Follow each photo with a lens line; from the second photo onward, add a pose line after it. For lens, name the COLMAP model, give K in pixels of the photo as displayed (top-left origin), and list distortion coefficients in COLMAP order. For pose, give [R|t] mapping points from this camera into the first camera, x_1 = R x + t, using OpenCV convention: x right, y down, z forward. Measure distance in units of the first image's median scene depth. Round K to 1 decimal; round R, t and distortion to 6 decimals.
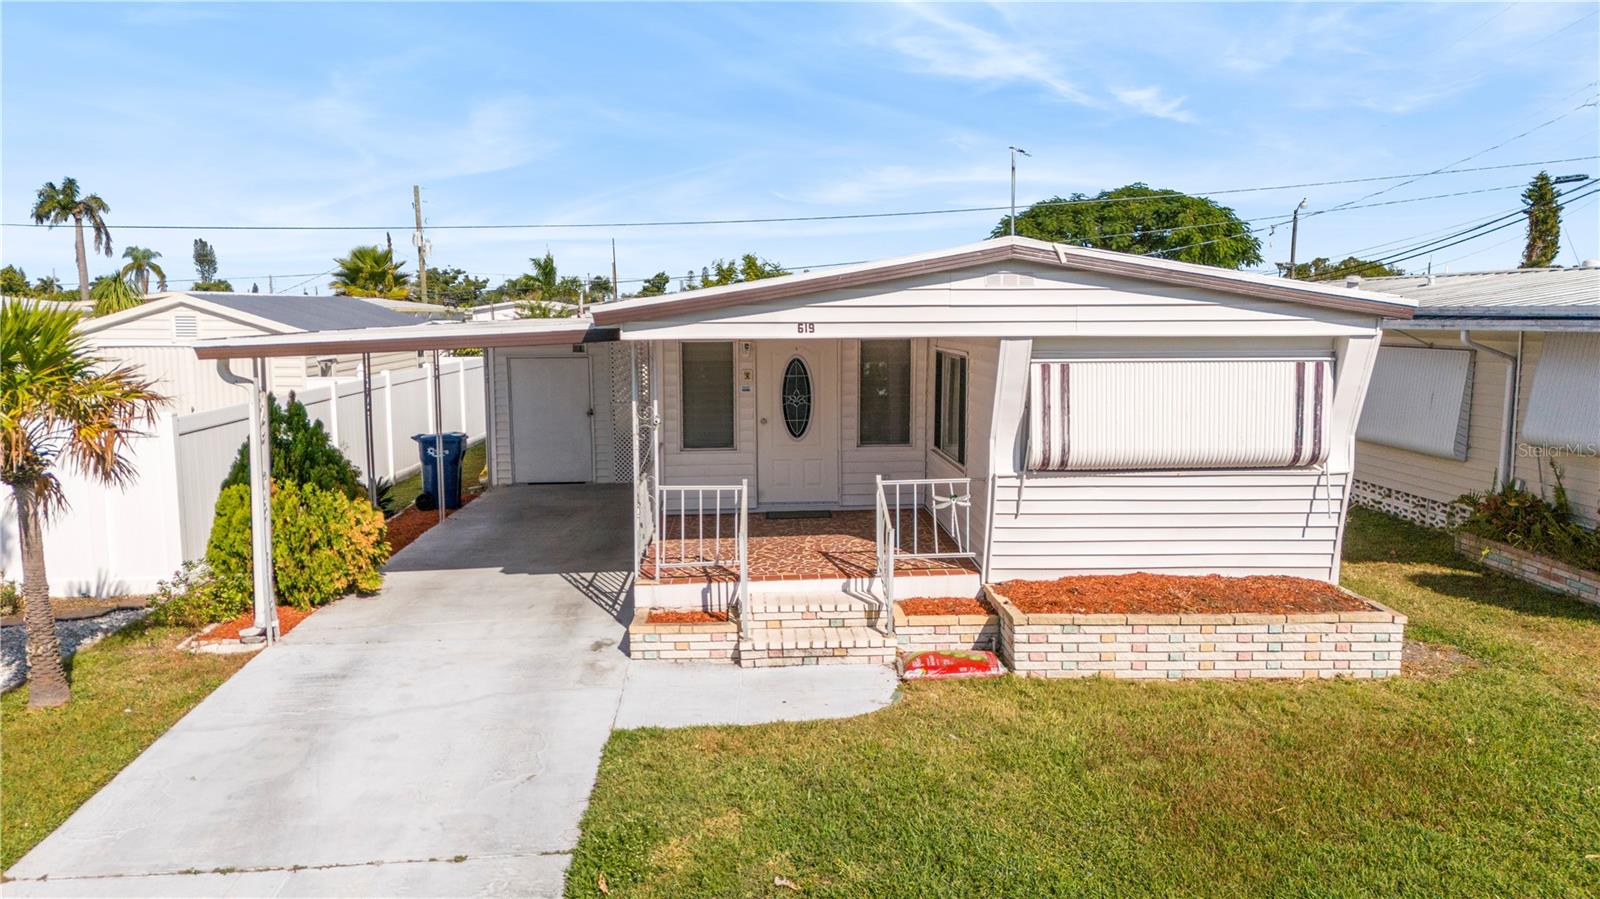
lens RADIAL K [[1172.4, 0, 803.6], [0, 1172.4, 455.8], [0, 0, 1]] dist [0.124914, -0.156487]
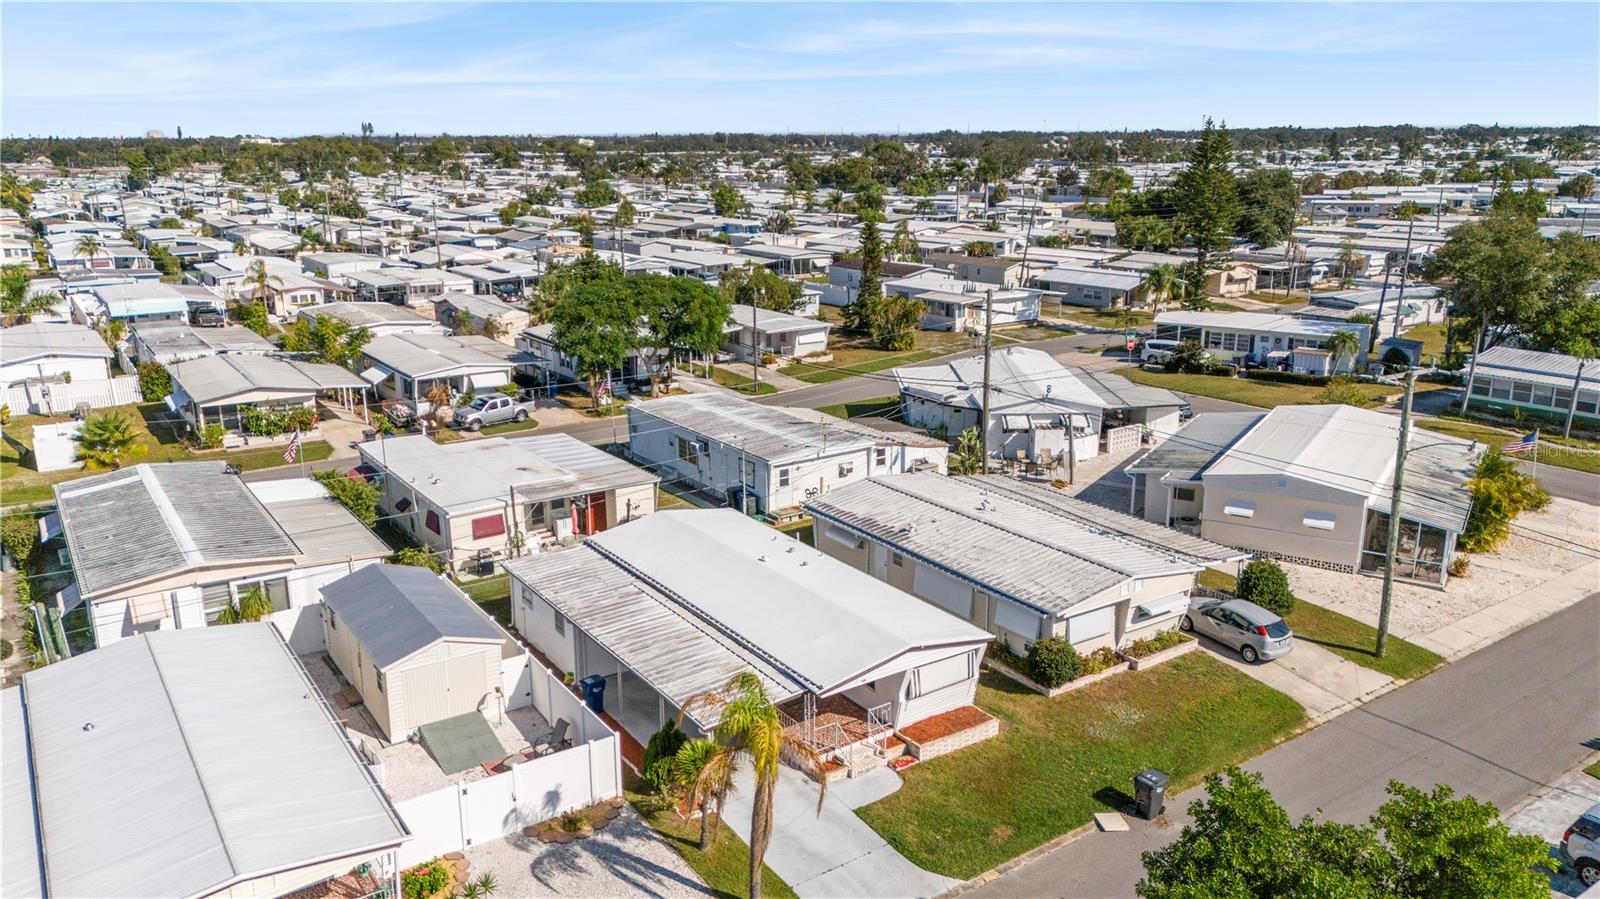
lens RADIAL K [[1172.4, 0, 803.6], [0, 1172.4, 455.8], [0, 0, 1]] dist [0.124914, -0.156487]
pose [[0.852247, -0.133403, 0.505845, -1.745535], [0.063833, 0.986233, 0.152546, -1.252802], [-0.519231, -0.097717, 0.849029, -1.728778]]
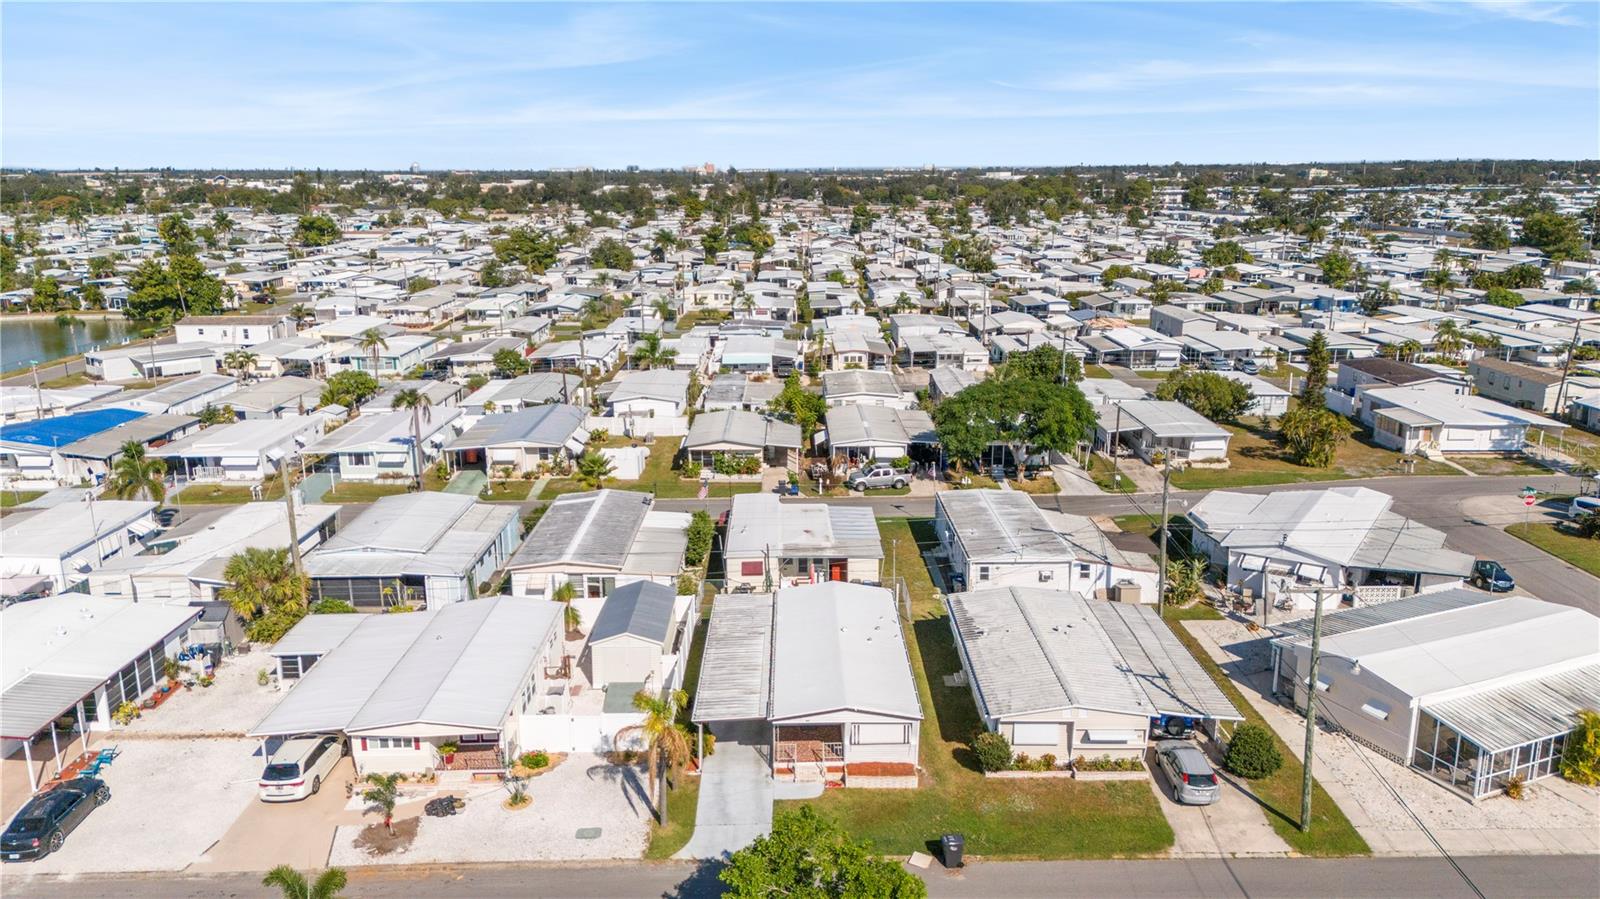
lens RADIAL K [[1172.4, 0, 803.6], [0, 1172.4, 455.8], [0, 0, 1]] dist [0.124914, -0.156487]
pose [[0.999338, 0.012509, -0.034159, 0.141391], [-0.008436, 0.993110, 0.116883, -1.823239], [0.035385, -0.116517, 0.992558, -3.928724]]
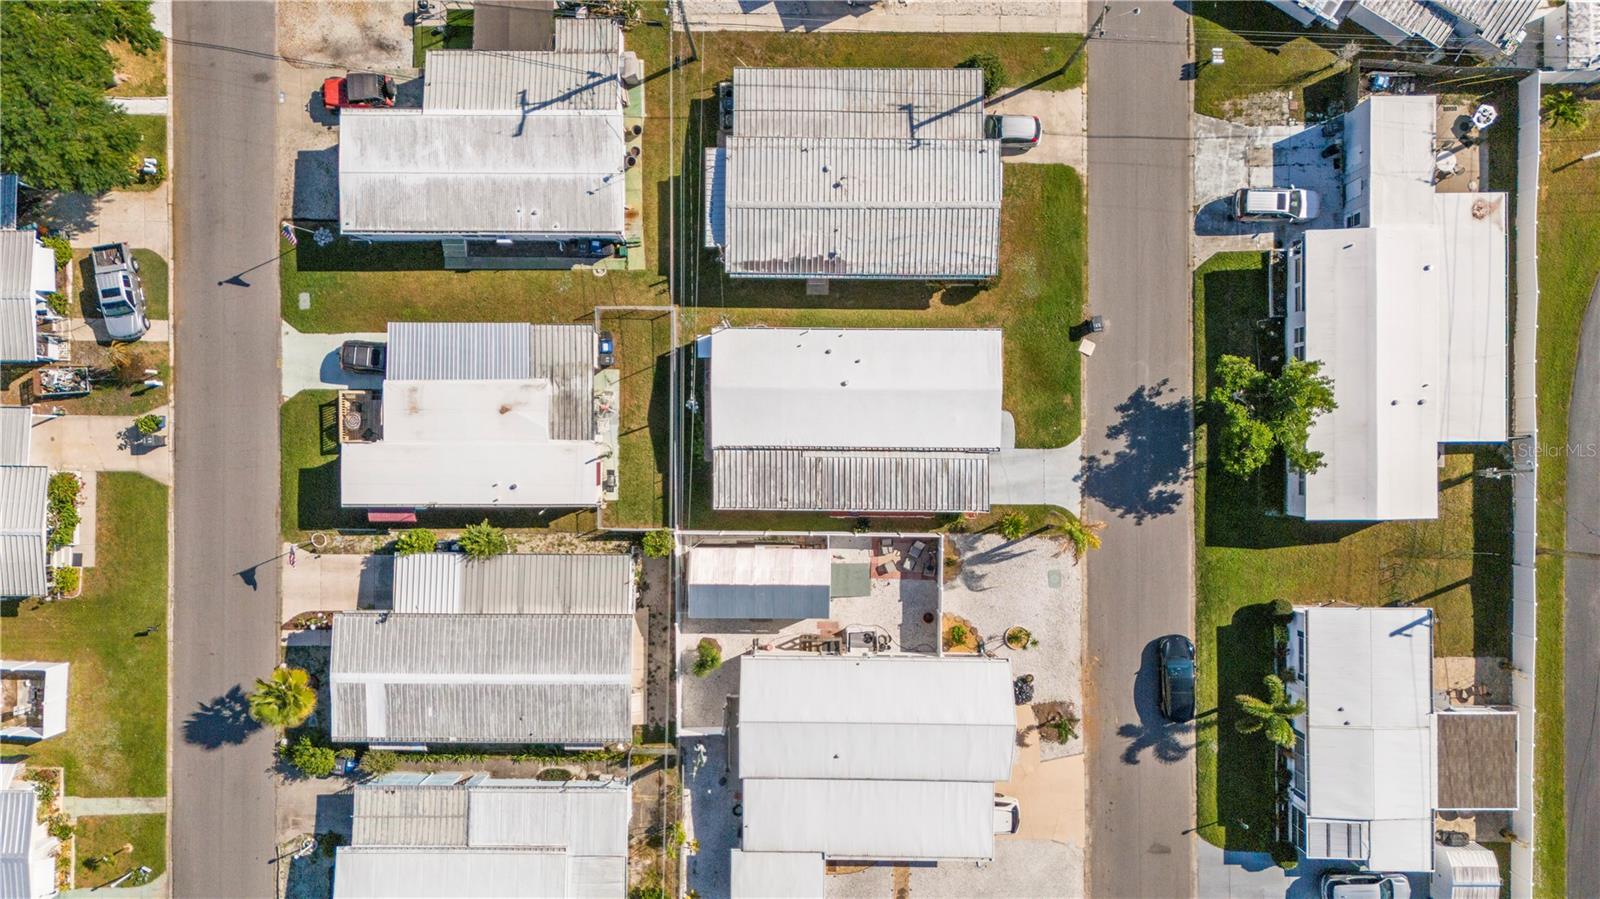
lens RADIAL K [[1172.4, 0, 803.6], [0, 1172.4, 455.8], [0, 0, 1]] dist [0.124914, -0.156487]
pose [[0.055355, -0.998443, 0.006876, -0.291388], [0.136855, 0.014409, 0.990486, -6.557331], [-0.989043, -0.053888, 0.137439, 1.100583]]
